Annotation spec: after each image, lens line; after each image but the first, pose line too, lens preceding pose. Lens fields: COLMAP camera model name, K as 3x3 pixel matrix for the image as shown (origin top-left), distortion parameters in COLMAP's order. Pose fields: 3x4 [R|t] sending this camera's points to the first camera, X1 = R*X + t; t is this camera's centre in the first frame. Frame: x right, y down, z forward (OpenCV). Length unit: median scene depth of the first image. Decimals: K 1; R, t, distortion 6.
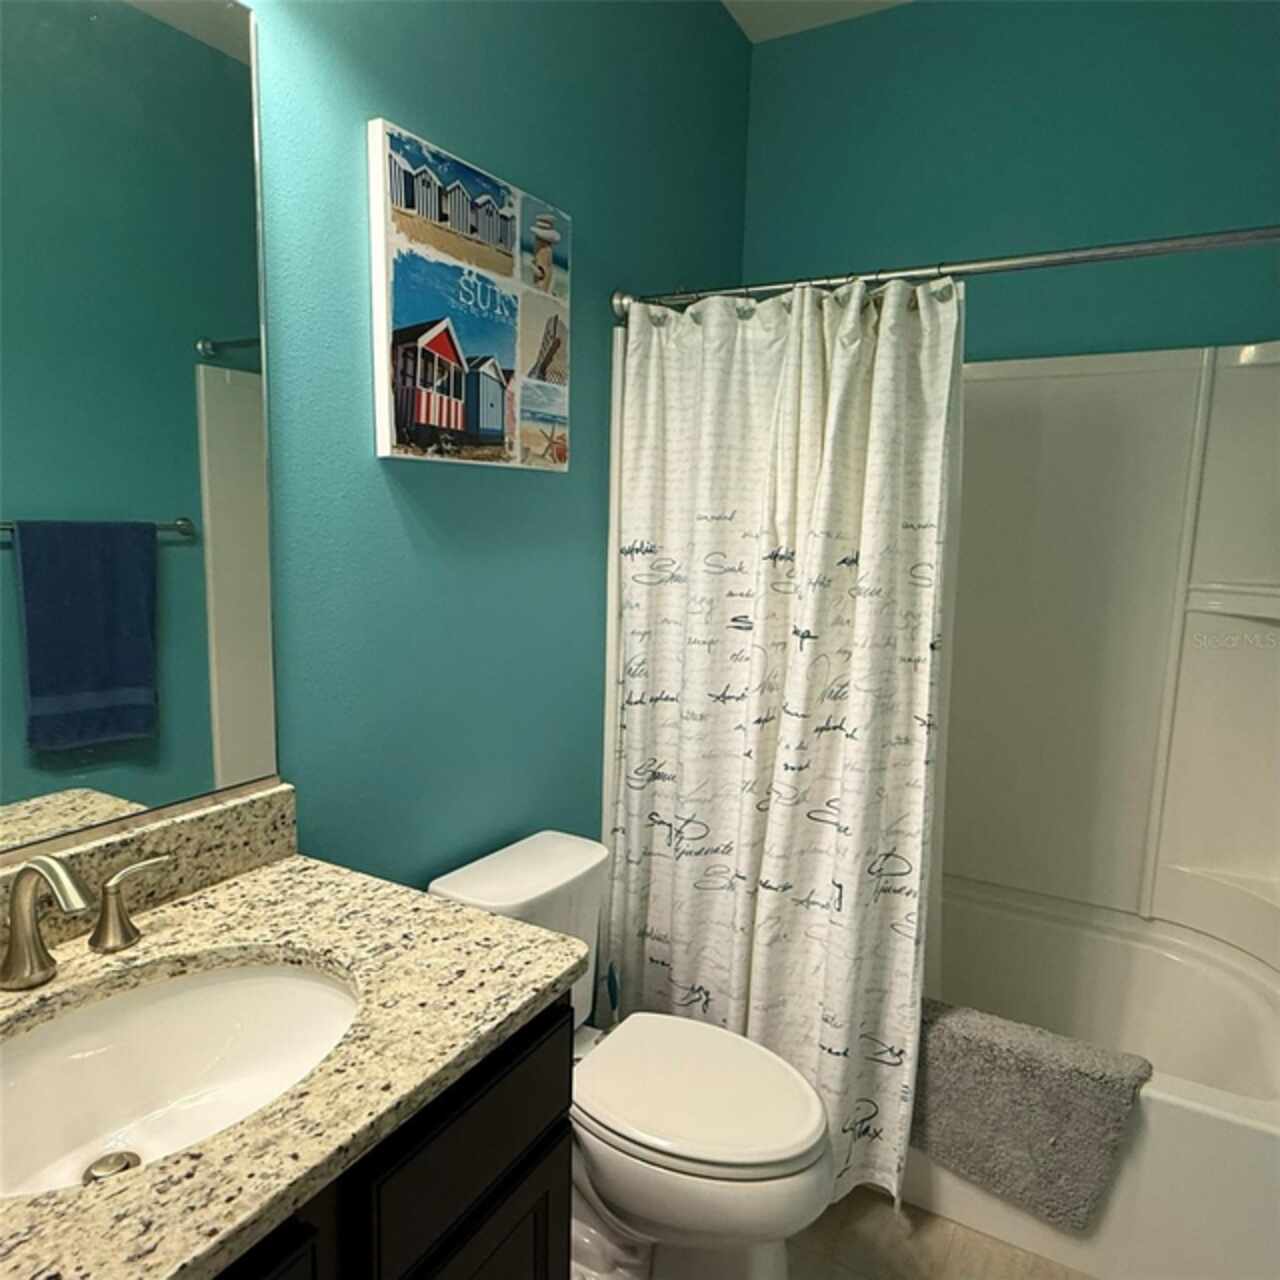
lens RADIAL K [[865.3, 0, 640.5], [0, 865.3, 641.4], [0, 0, 1]] dist [-0.001015, 0.008883]
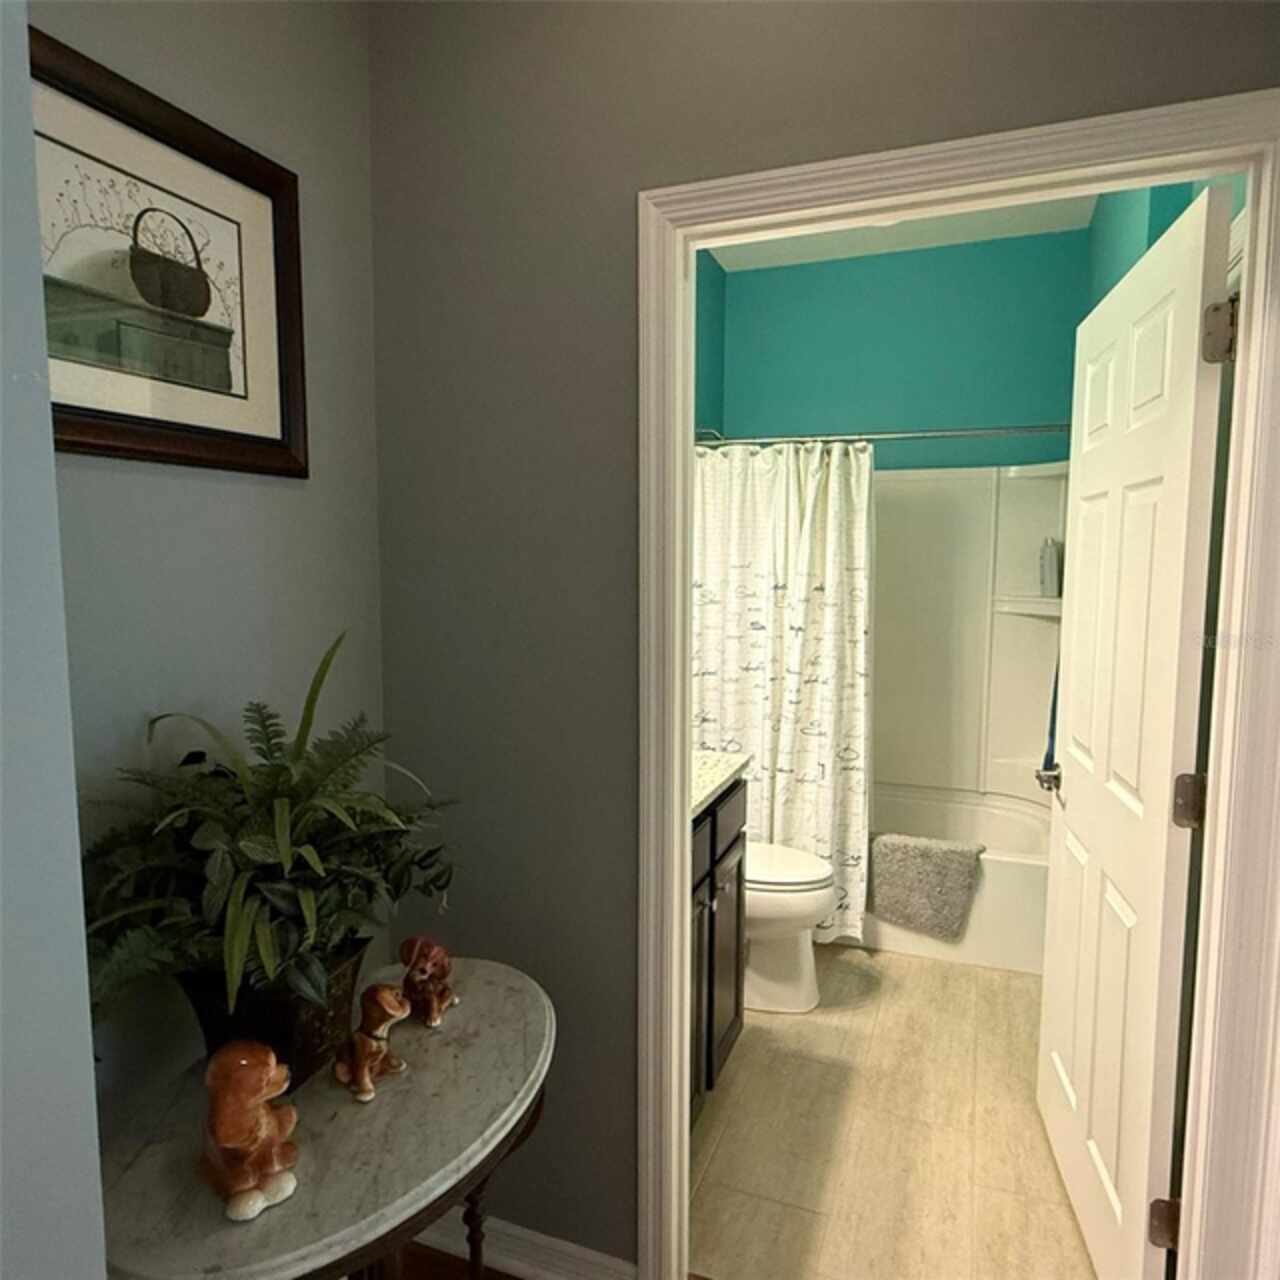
lens RADIAL K [[865.3, 0, 638.2], [0, 865.3, 638.6], [0, 0, 1]] dist [-0.001015, 0.008883]
pose [[0.988924, -0.033210, 0.144661, -0.402140], [0.040073, 0.998192, -0.044788, 0.079291], [-0.142912, 0.050089, 0.988467, -0.749253]]
